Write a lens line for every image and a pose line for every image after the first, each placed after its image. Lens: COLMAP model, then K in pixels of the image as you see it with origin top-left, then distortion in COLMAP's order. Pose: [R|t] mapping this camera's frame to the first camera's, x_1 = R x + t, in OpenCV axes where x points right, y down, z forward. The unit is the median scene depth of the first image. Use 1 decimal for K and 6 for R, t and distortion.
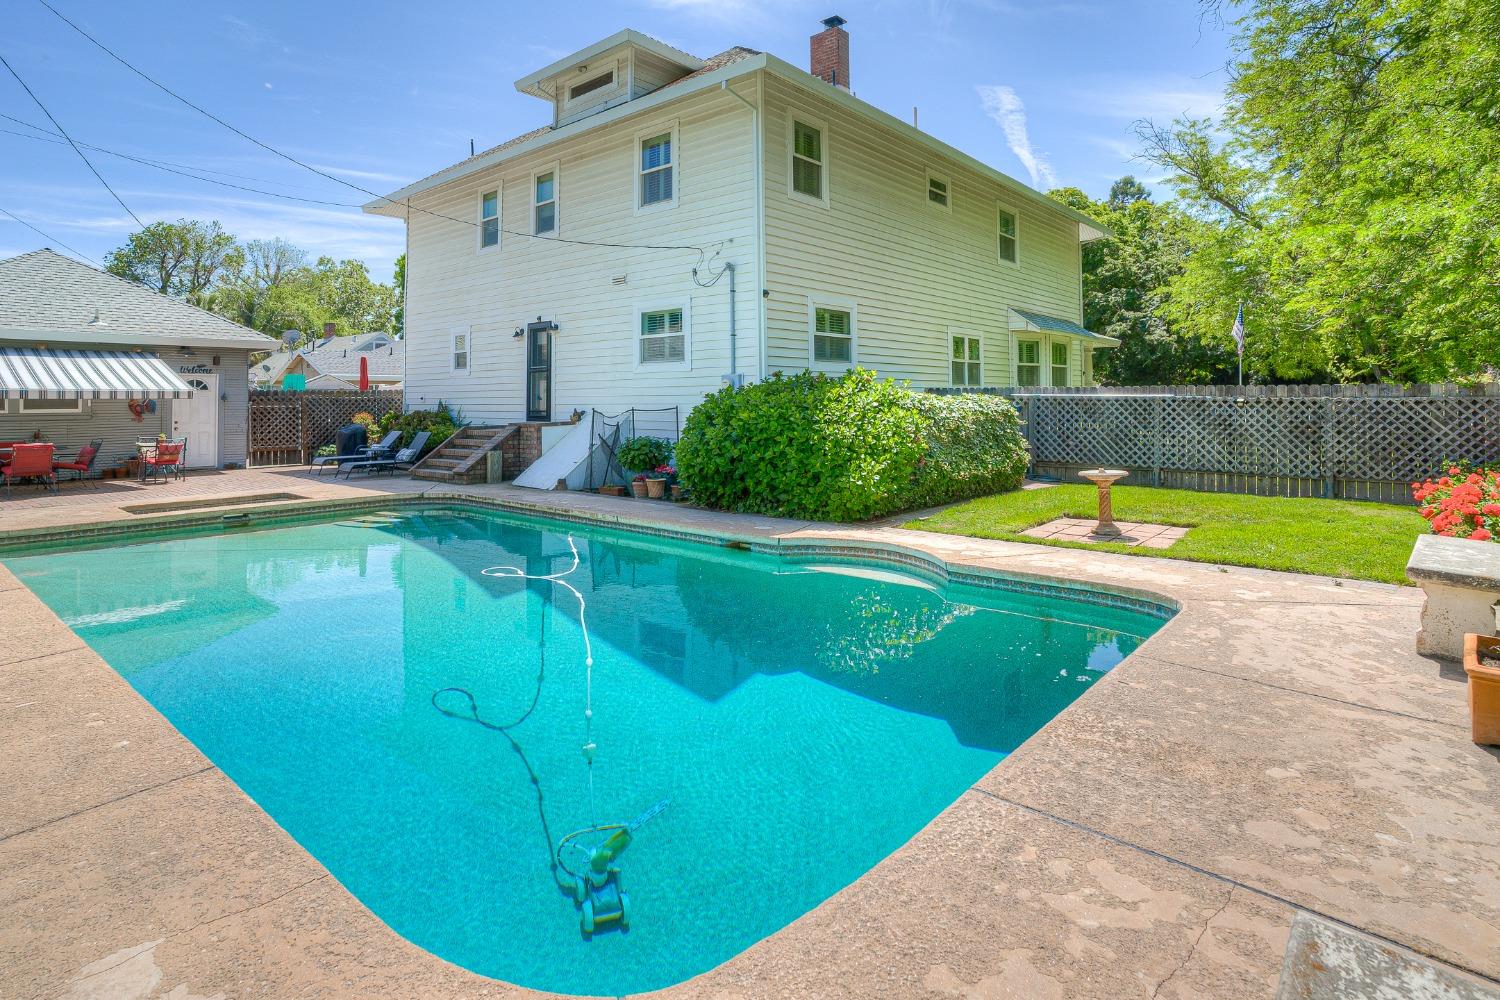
lens RADIAL K [[834.4, 0, 717.7], [0, 834.4, 355.5], [0, 0, 1]] dist [0.011006, 0.011132]
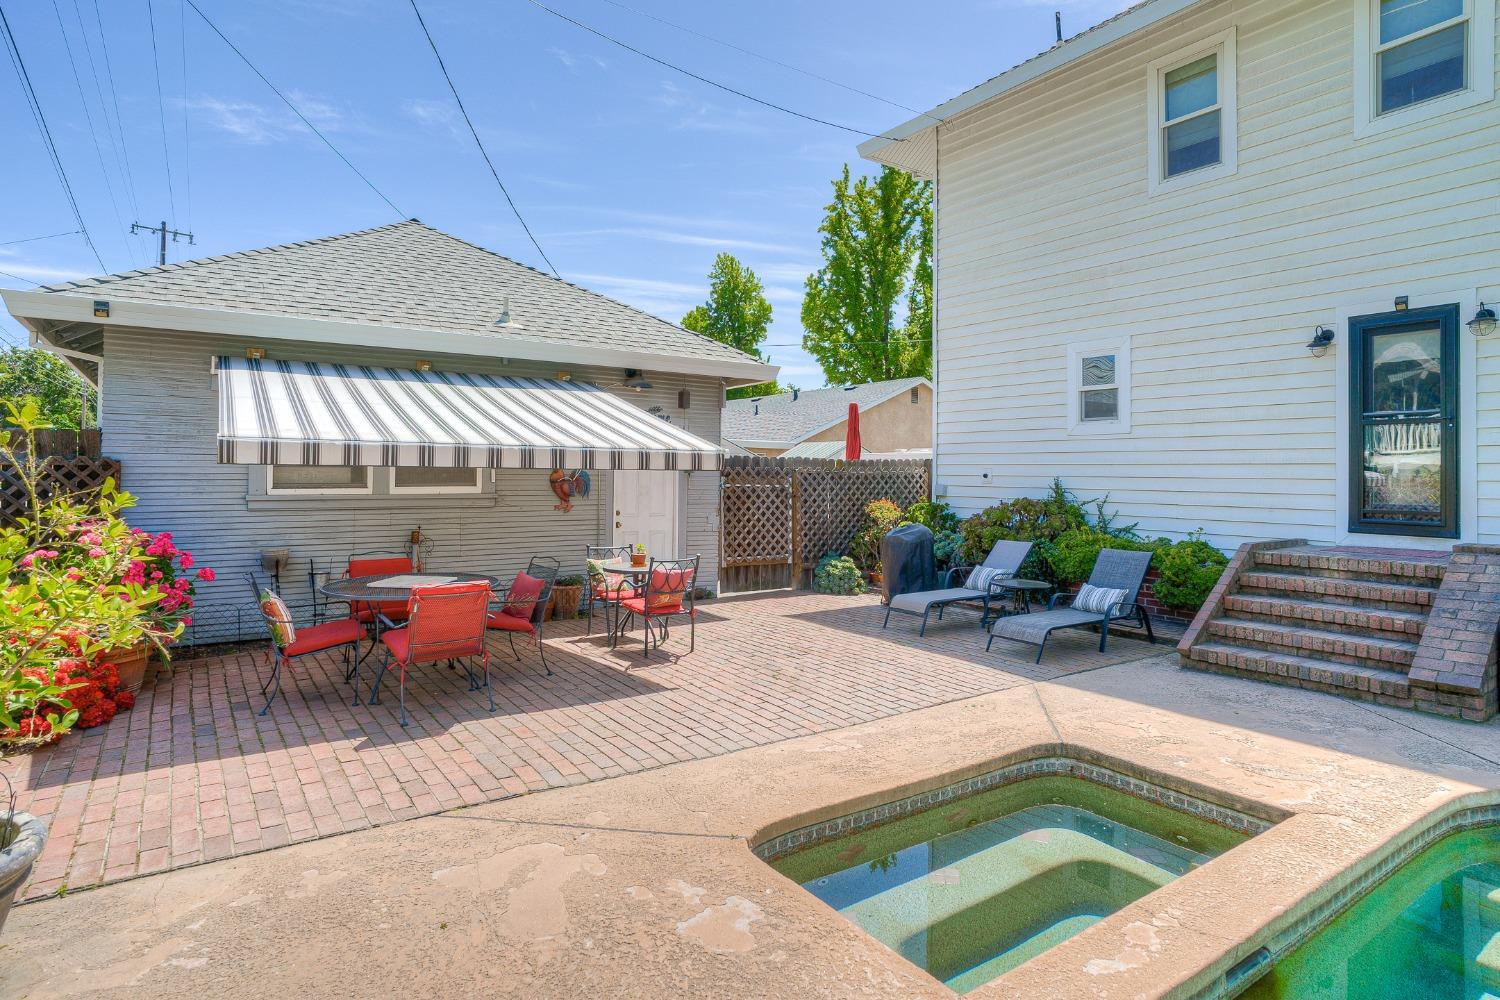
lens RADIAL K [[834.4, 0, 757.8], [0, 834.4, 448.1], [0, 0, 1]] dist [0.011006, 0.011132]
pose [[0.983824, 0.011361, -0.178777, -0.564669], [-0.006909, 0.999651, 0.025507, 0.028622], [0.179005, -0.023859, 0.983559, 0.599851]]
